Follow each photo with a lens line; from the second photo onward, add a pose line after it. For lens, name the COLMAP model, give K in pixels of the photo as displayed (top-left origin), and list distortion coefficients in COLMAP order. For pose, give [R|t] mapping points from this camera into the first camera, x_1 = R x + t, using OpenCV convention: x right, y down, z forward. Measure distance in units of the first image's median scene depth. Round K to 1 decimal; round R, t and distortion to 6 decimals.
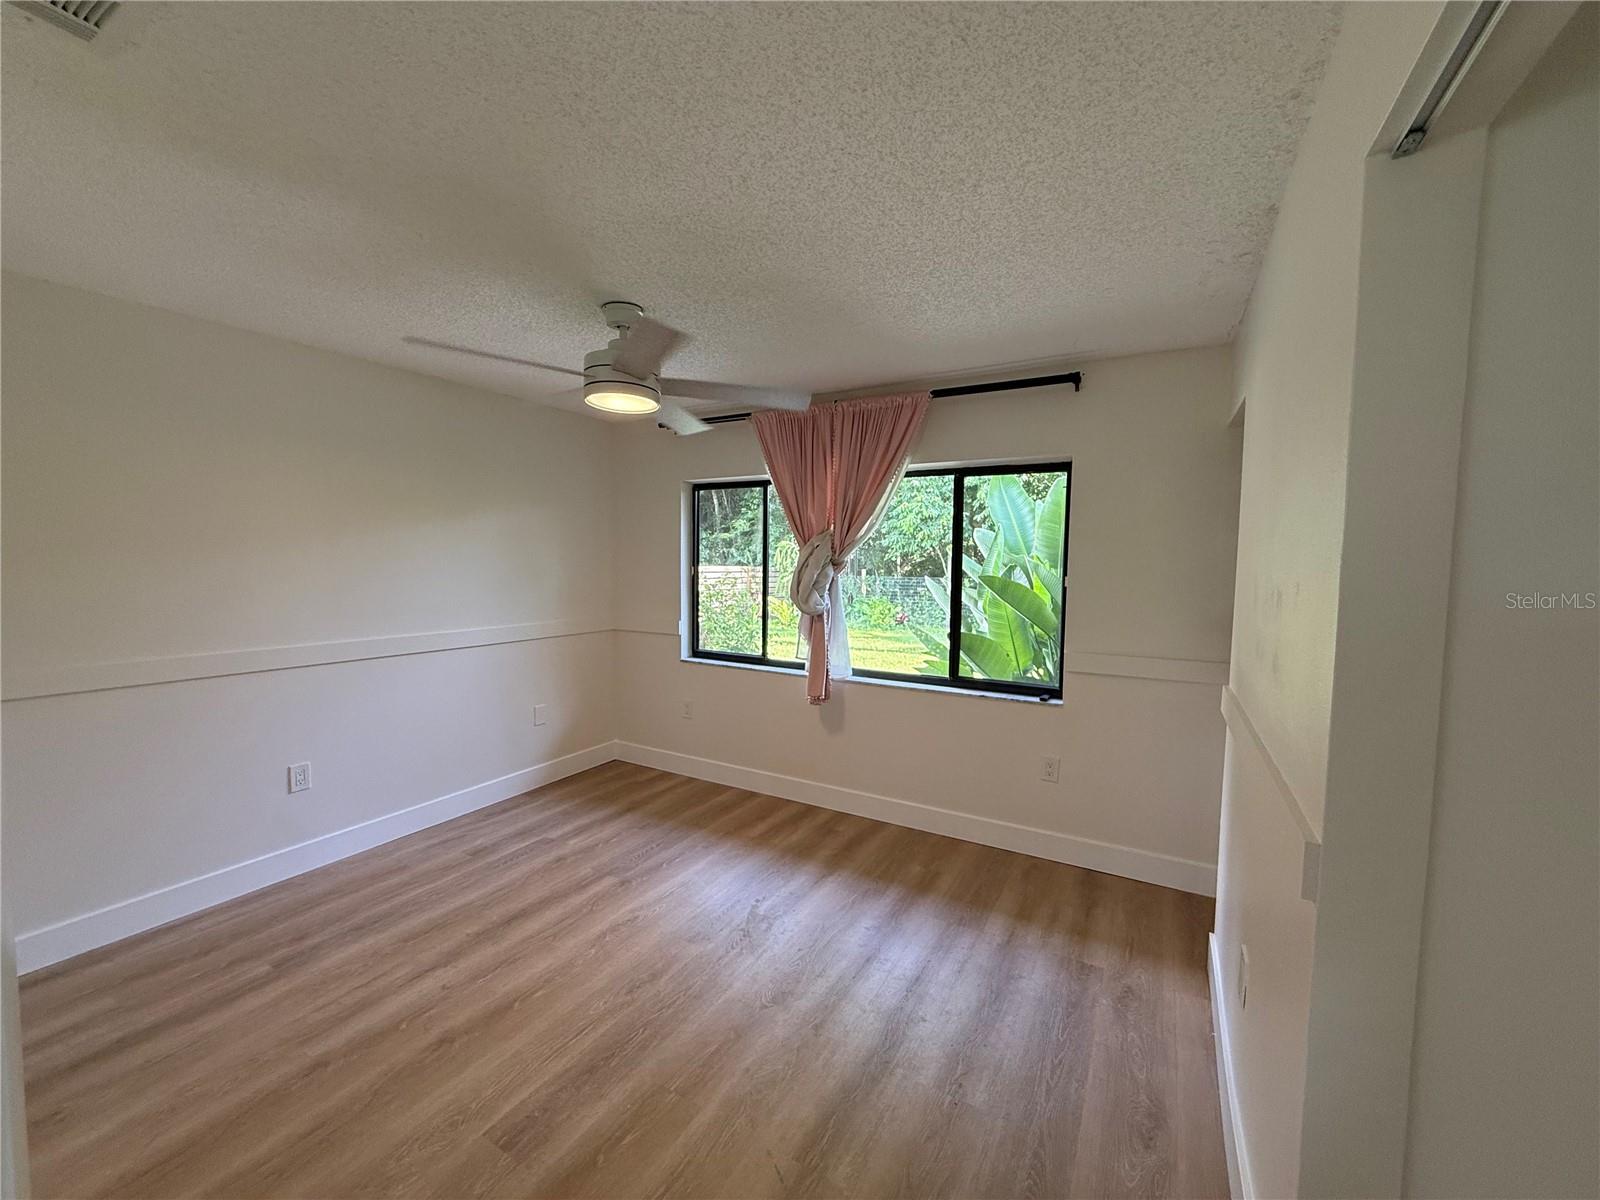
lens RADIAL K [[637.9, 0, 803.4], [0, 637.9, 607.9], [0, 0, 1]] dist [0.001631, -0.000871]
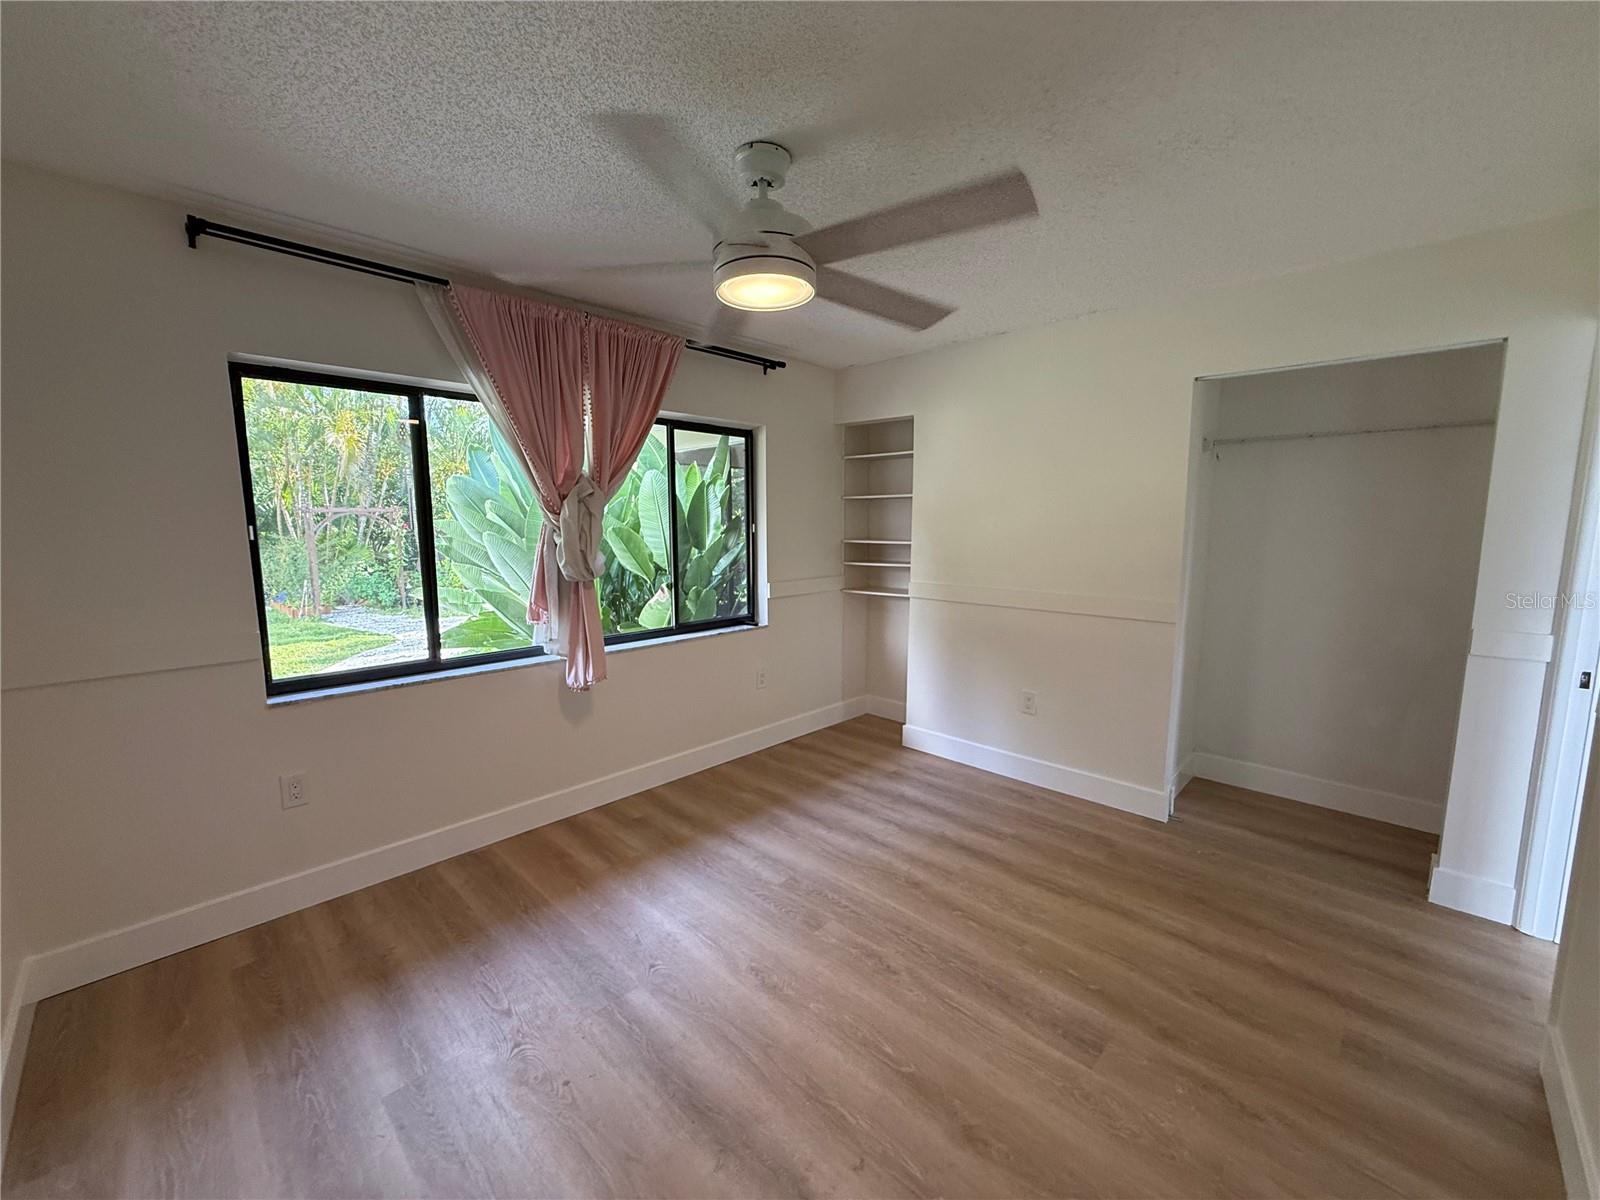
lens RADIAL K [[637.9, 0, 798.9], [0, 637.9, 605.2], [0, 0, 1]] dist [0.001631, -0.000871]
pose [[0.248324, -0.139336, 0.958604, -0.873704], [0.081083, 0.989118, 0.122767, -0.042696], [-0.965278, 0.047241, 0.256919, 0.675119]]
